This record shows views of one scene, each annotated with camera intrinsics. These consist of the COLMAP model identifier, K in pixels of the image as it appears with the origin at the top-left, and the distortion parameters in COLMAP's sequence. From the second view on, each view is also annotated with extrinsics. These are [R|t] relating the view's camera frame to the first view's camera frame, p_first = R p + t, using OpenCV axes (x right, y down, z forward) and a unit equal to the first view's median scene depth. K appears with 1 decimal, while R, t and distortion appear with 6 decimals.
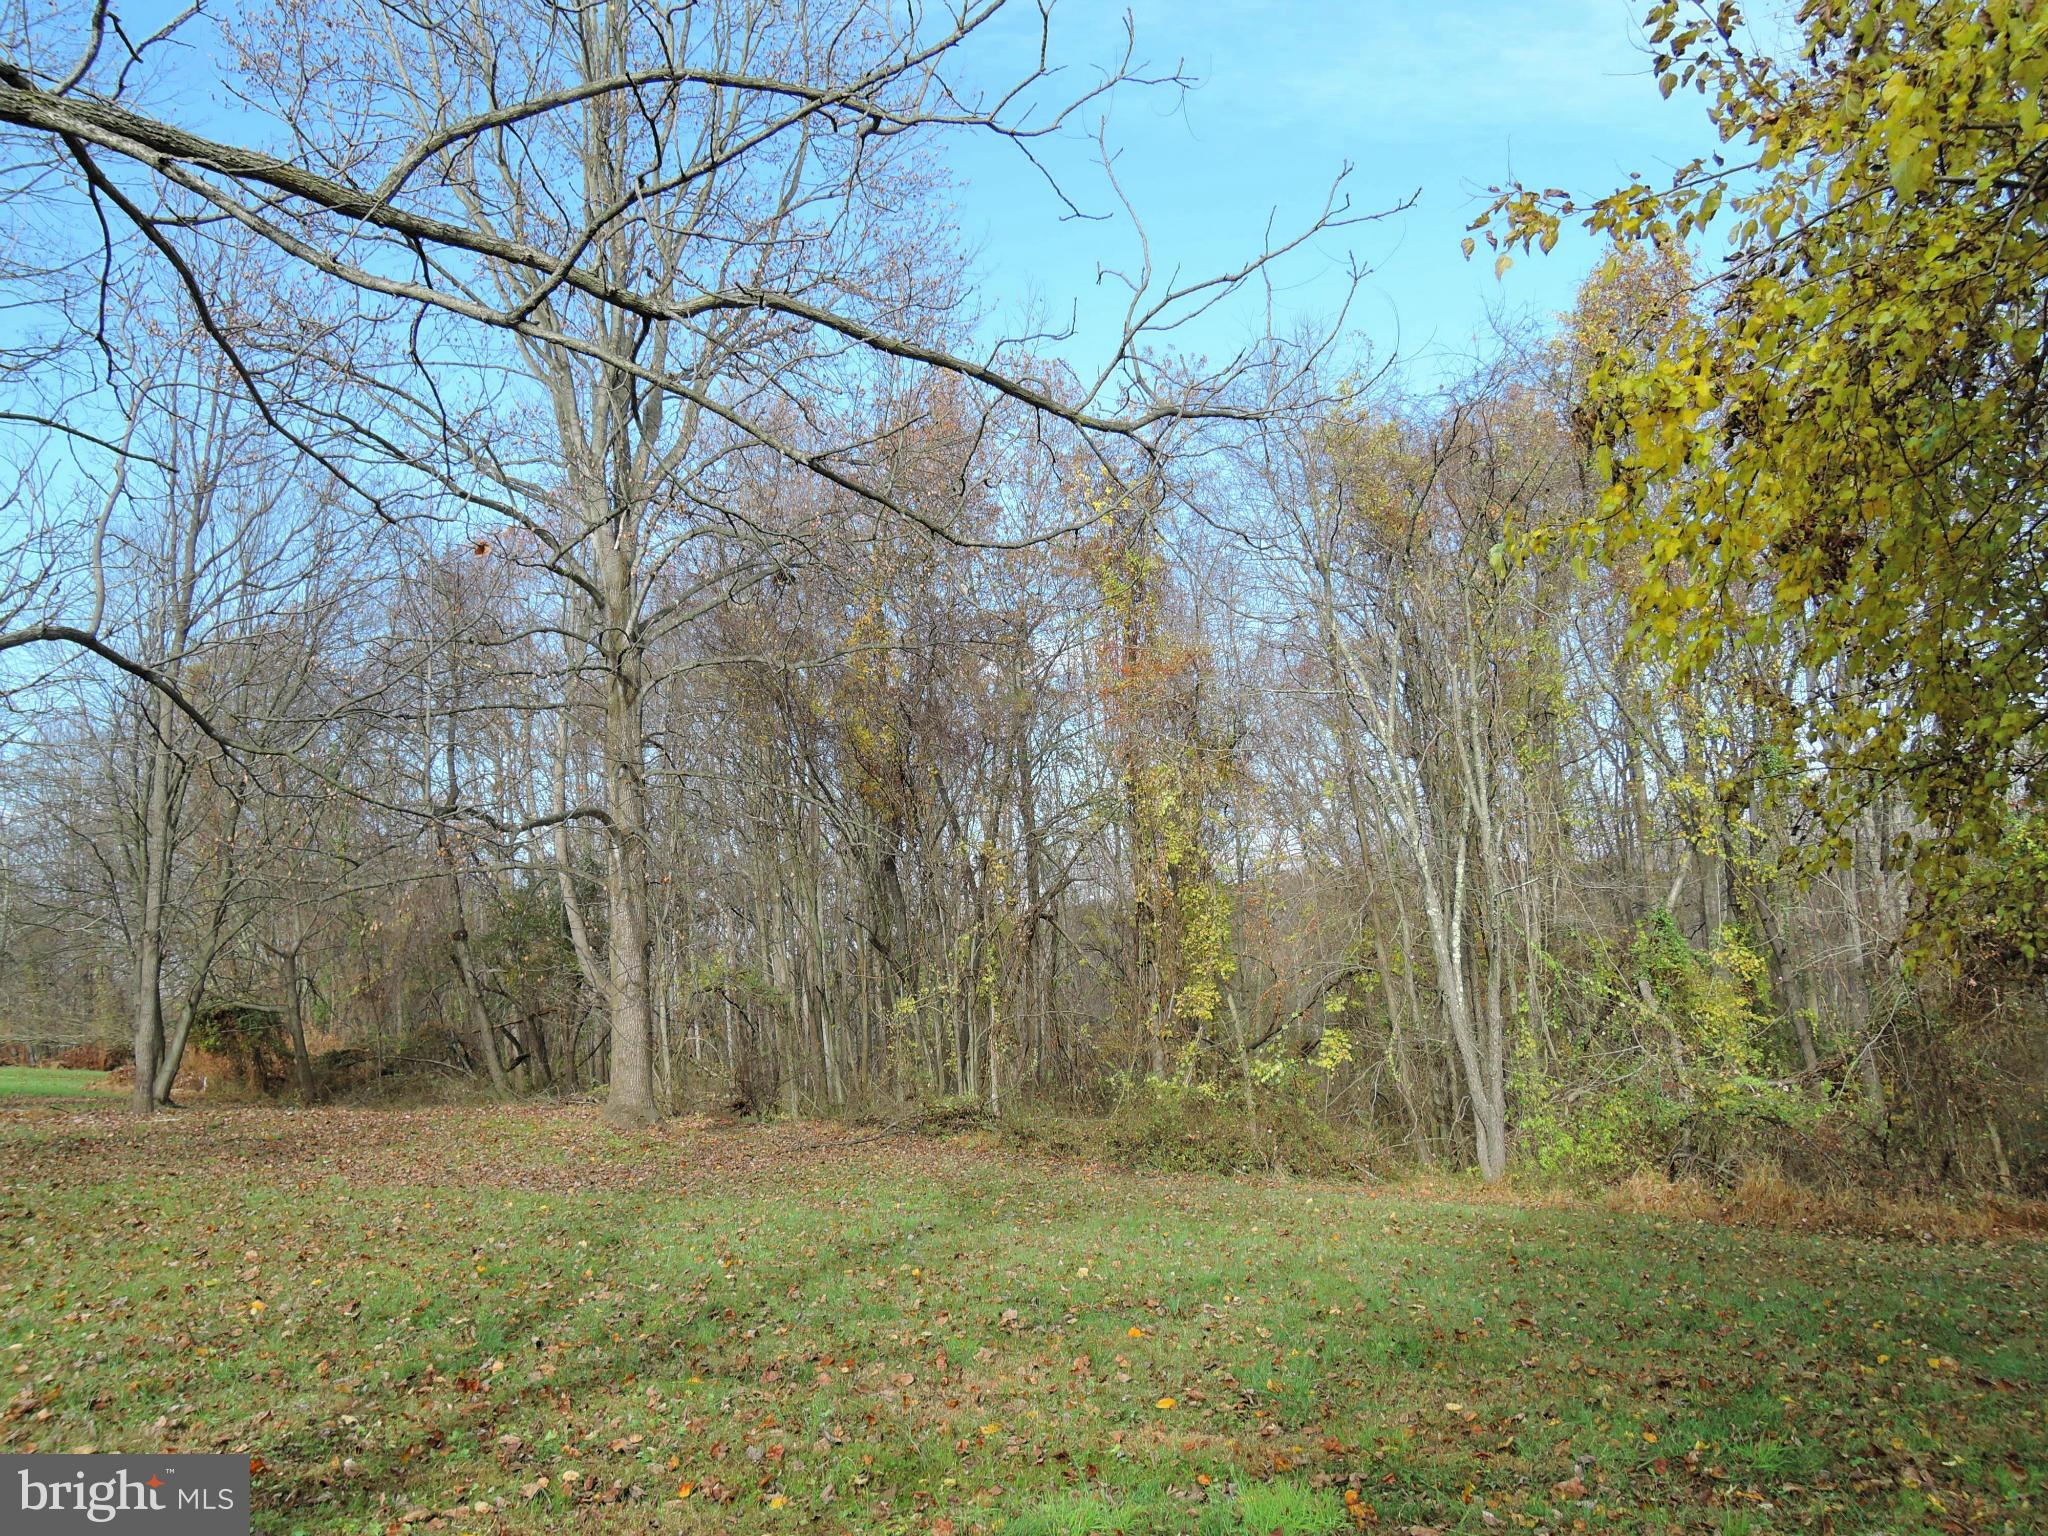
lens RADIAL K [[1459.2, 0, 1018.9], [0, 1459.2, 771.6], [0, 0, 1]] dist [-0.020147, 0.005419]
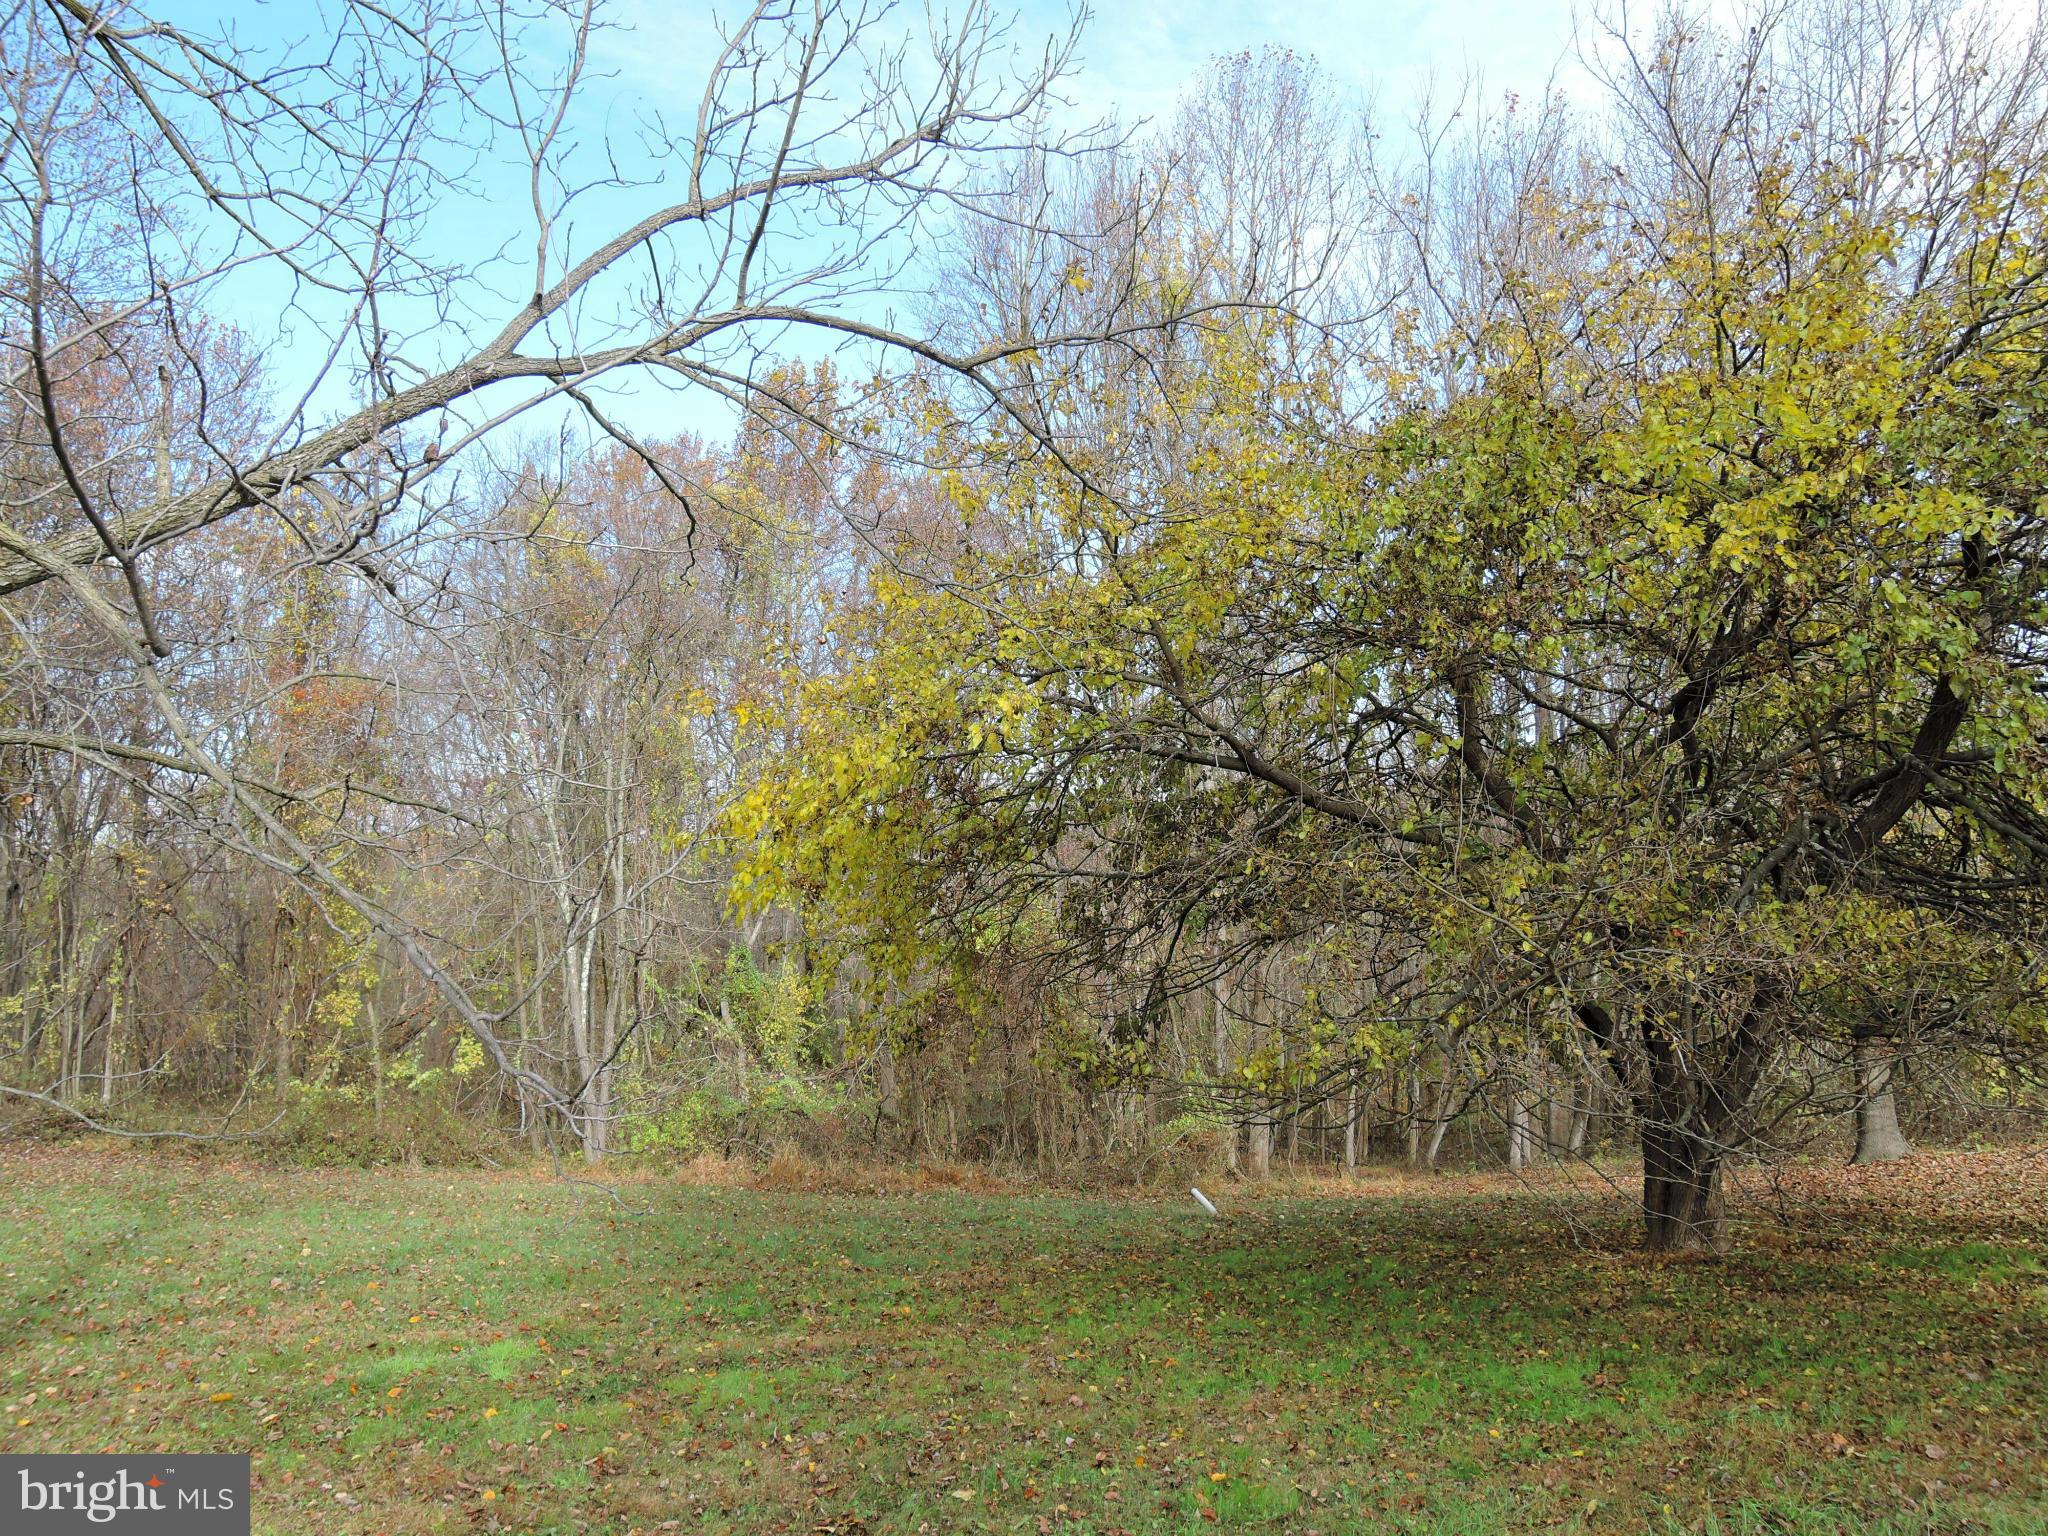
lens RADIAL K [[1459.2, 0, 1018.9], [0, 1459.2, 771.6], [0, 0, 1]] dist [-0.020147, 0.005419]
pose [[0.827912, 0.101949, 0.551515, -0.101813], [-0.111895, 0.993596, -0.015697, -0.080513], [-0.549583, -0.048716, 0.834018, -0.245798]]
